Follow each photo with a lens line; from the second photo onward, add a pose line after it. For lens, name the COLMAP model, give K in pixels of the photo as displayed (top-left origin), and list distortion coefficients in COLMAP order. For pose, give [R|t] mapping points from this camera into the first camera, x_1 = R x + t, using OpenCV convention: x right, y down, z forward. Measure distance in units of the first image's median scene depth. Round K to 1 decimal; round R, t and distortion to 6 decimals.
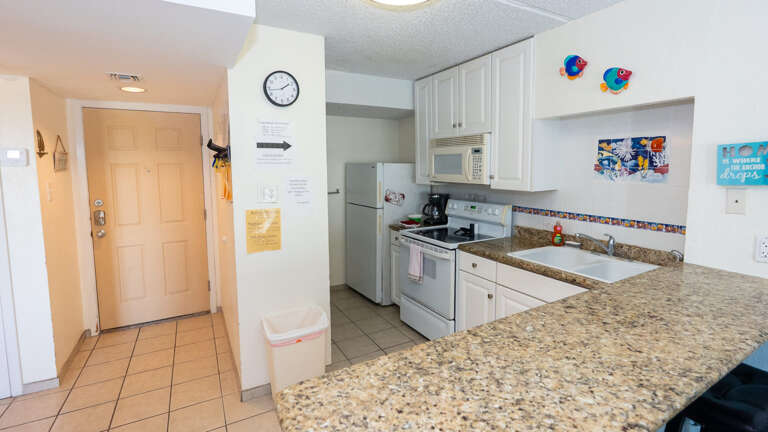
lens RADIAL K [[353.9, 0, 387.4], [0, 353.9, 195.3], [0, 0, 1]] dist [-0.005951, 0.001143]
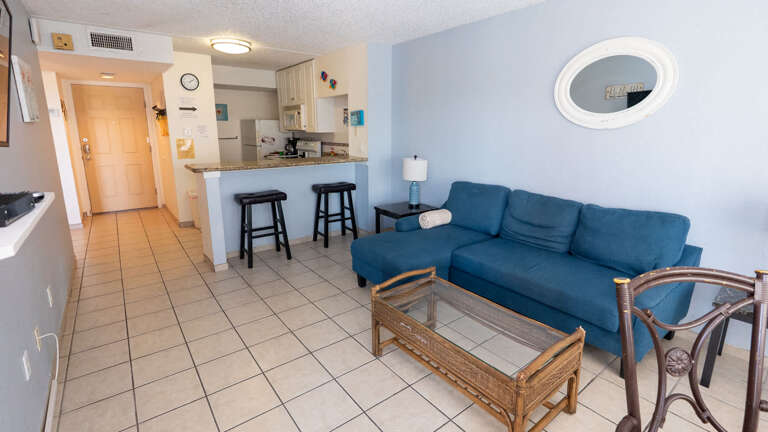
lens RADIAL K [[353.9, 0, 387.7], [0, 353.9, 201.1], [0, 0, 1]] dist [-0.005951, 0.001143]
pose [[0.987915, -0.021893, 0.153444, 0.433399], [0.003724, 0.993041, 0.117710, 0.135168], [-0.154954, -0.115716, 0.981121, -1.095198]]
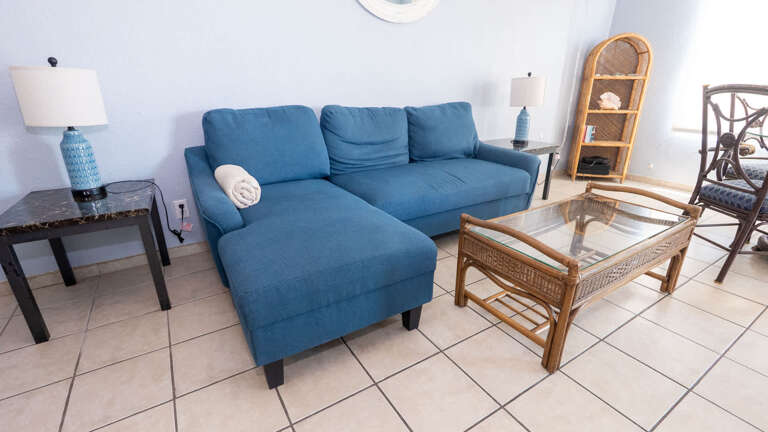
lens RADIAL K [[353.9, 0, 388.2], [0, 353.9, 214.5], [0, 0, 1]] dist [-0.005951, 0.001143]
pose [[-0.058013, -0.338108, 0.939318, 0.169935], [0.080610, 0.936243, 0.341980, 0.200742], [-0.995056, 0.095558, -0.027059, -0.160425]]
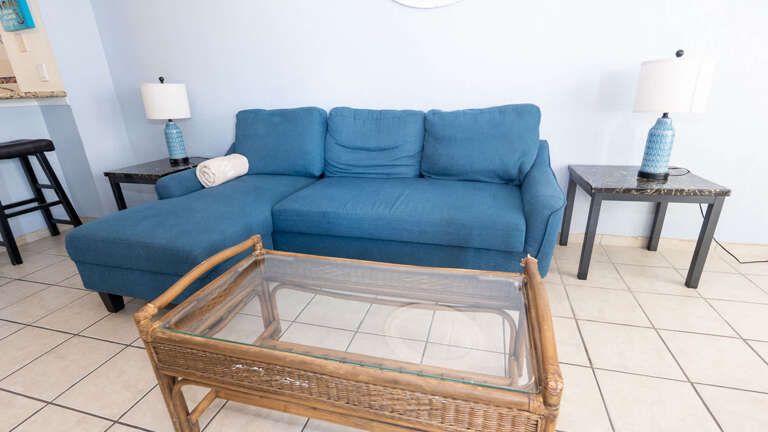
lens RADIAL K [[353.9, 0, 380.5], [0, 353.9, 222.7], [0, 0, 1]] dist [-0.005951, 0.001143]
pose [[0.704010, -0.264855, 0.658955, 0.479871], [0.086924, 0.953016, 0.290180, 0.256505], [-0.704850, -0.147011, 0.693956, -0.730785]]
